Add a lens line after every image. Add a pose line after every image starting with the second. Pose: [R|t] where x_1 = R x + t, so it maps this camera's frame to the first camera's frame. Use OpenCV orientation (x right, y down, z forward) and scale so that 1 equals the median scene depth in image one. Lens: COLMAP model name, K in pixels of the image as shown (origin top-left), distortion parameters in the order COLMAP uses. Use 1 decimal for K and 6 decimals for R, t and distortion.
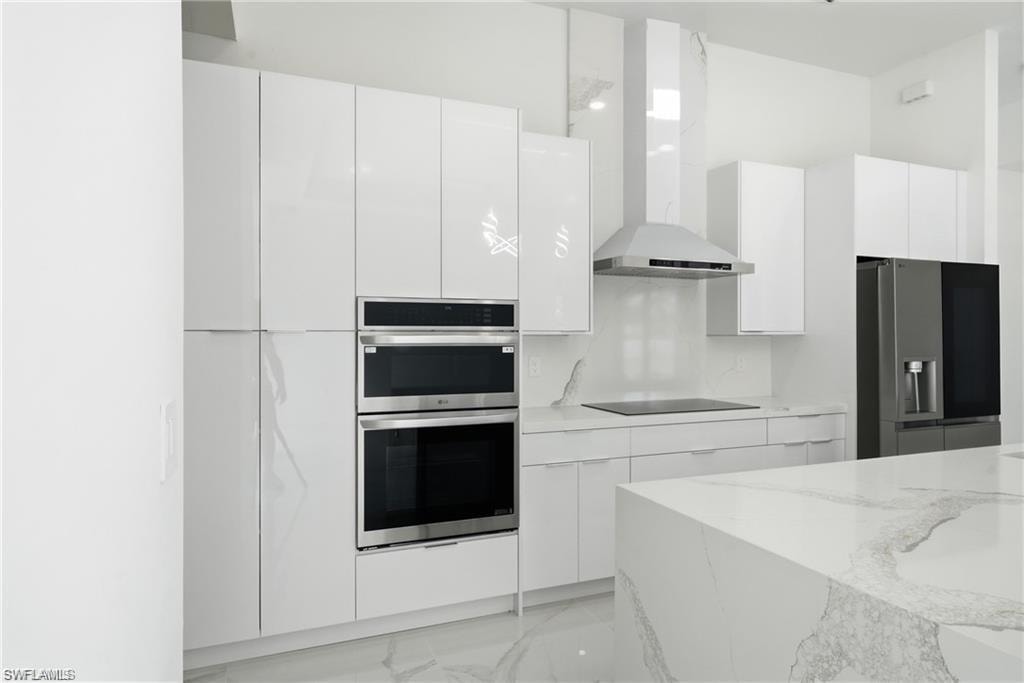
lens RADIAL K [[612.4, 0, 506.1], [0, 612.4, 338.1], [0, 0, 1]] dist [0.002169, 0.001613]
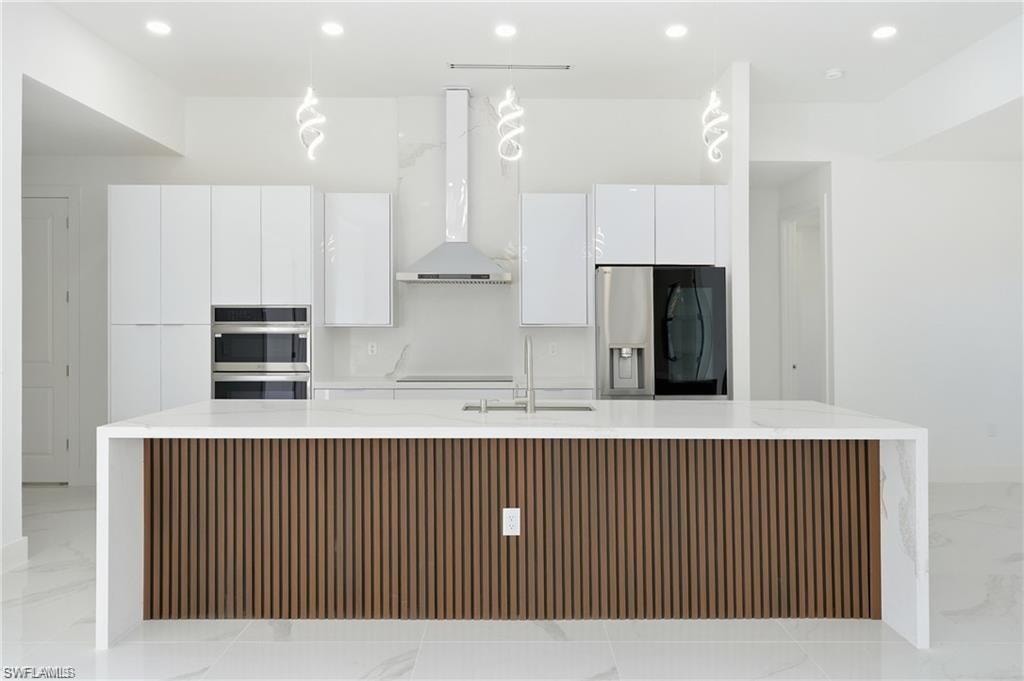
lens RADIAL K [[670.0, 0, 511.3], [0, 670.0, 324.8], [0, 0, 1]] dist [0.002861, 0.001859]
pose [[0.931621, -0.001098, -0.363430, 1.116033], [-0.001551, 0.999974, -0.006996, 0.000953], [0.363429, 0.007081, 0.931595, -0.428558]]
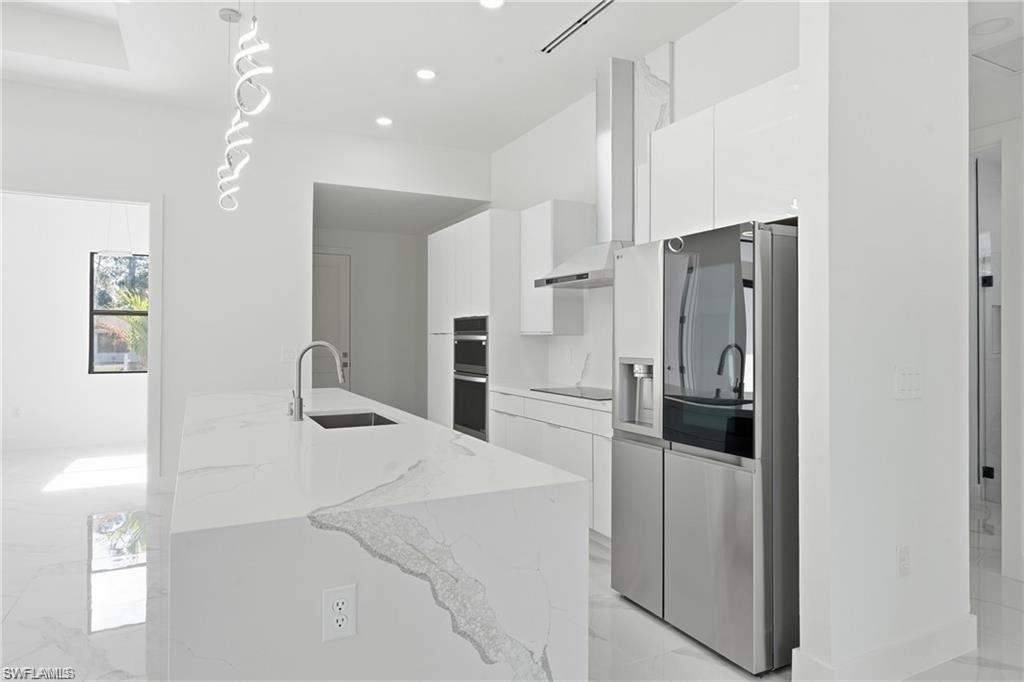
lens RADIAL K [[612.4, 0, 506.1], [0, 612.4, 337.6], [0, 0, 1]] dist [0.002169, 0.001613]
pose [[0.088671, 0.000388, -0.996061, 1.771093], [-0.005453, 0.999985, -0.000096, 0.002316], [0.996046, 0.005440, 0.088672, 0.871188]]
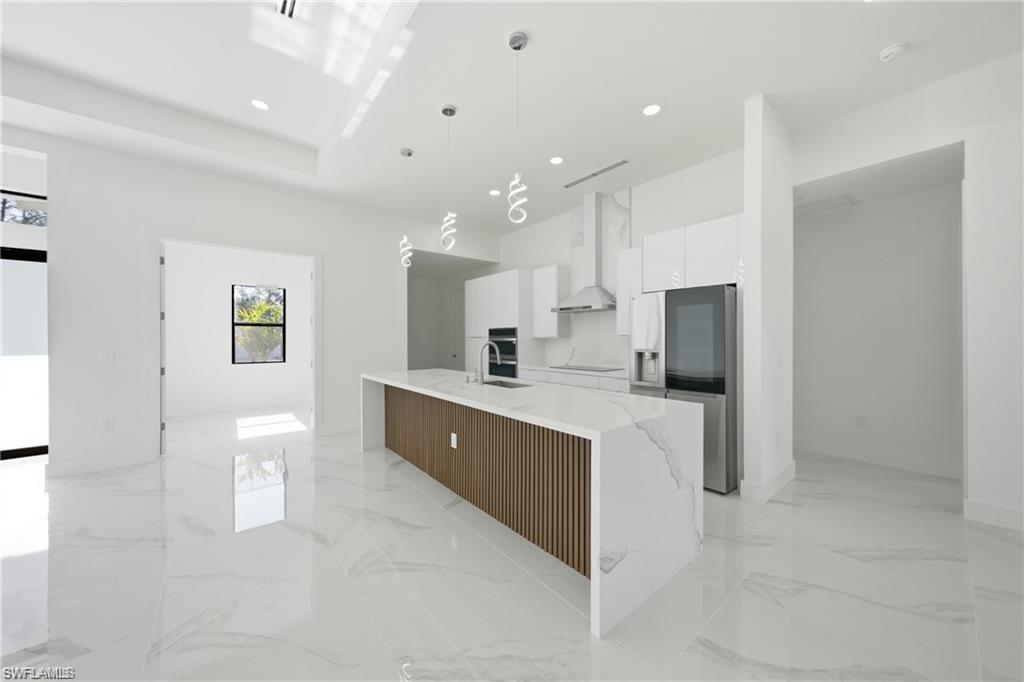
lens RADIAL K [[358.6, 0, 512.0], [0, 358.6, 341.0], [0, 0, 1]] dist [0.000944, 0.000109]
pose [[0.298236, 0.003576, -0.954485, 1.791119], [-0.000077, 0.999993, 0.003722, 0.003436], [0.954492, -0.001036, 0.298234, 0.391416]]
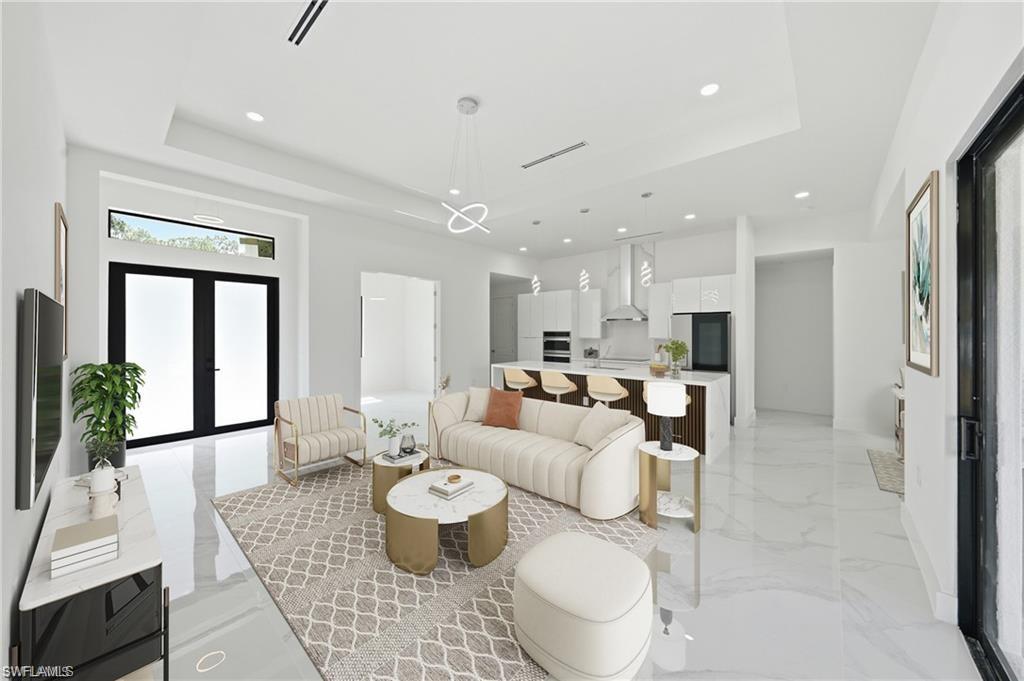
lens RADIAL K [[361.3, 0, 510.5], [0, 361.3, 333.5], [0, 0, 1]] dist [-0.000273, 0.000041]
pose [[0.450061, 0.001340, -0.892997, 2.196491], [-0.002249, 0.999997, 0.000367, -0.042122], [0.892995, 0.001843, 0.450063, -0.622395]]
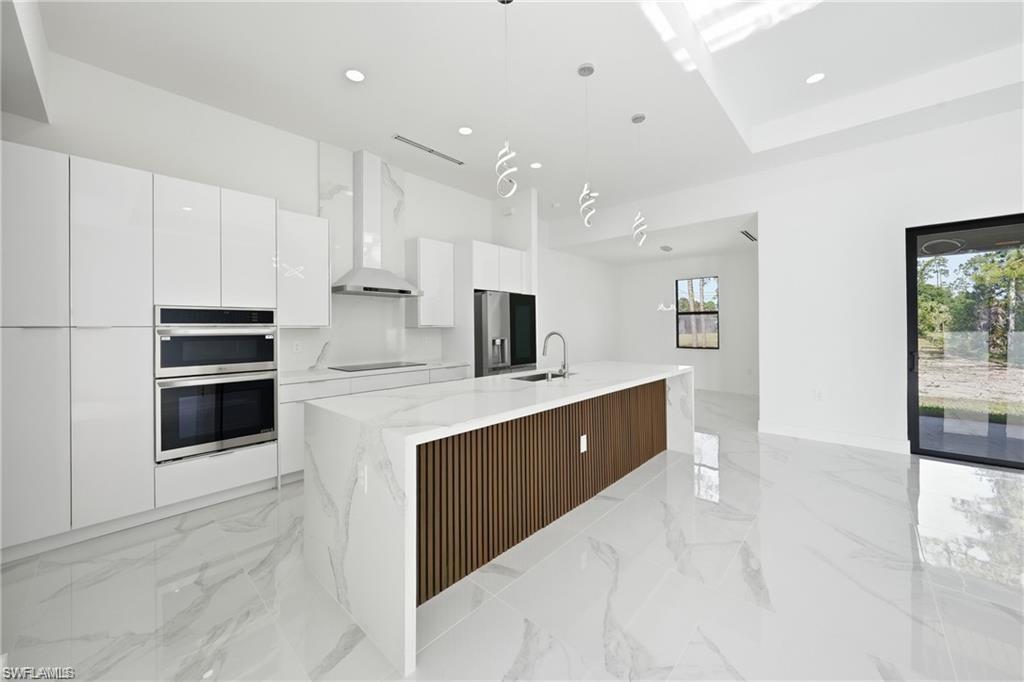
lens RADIAL K [[384.1, 0, 506.8], [0, 384.1, 327.8], [0, 0, 1]] dist [-0.000793, -0.000011]
pose [[0.902017, -0.006867, 0.431646, 0.135755], [0.008991, 0.999955, -0.002879, 0.002068], [-0.431607, 0.006478, 0.902038, -0.266293]]
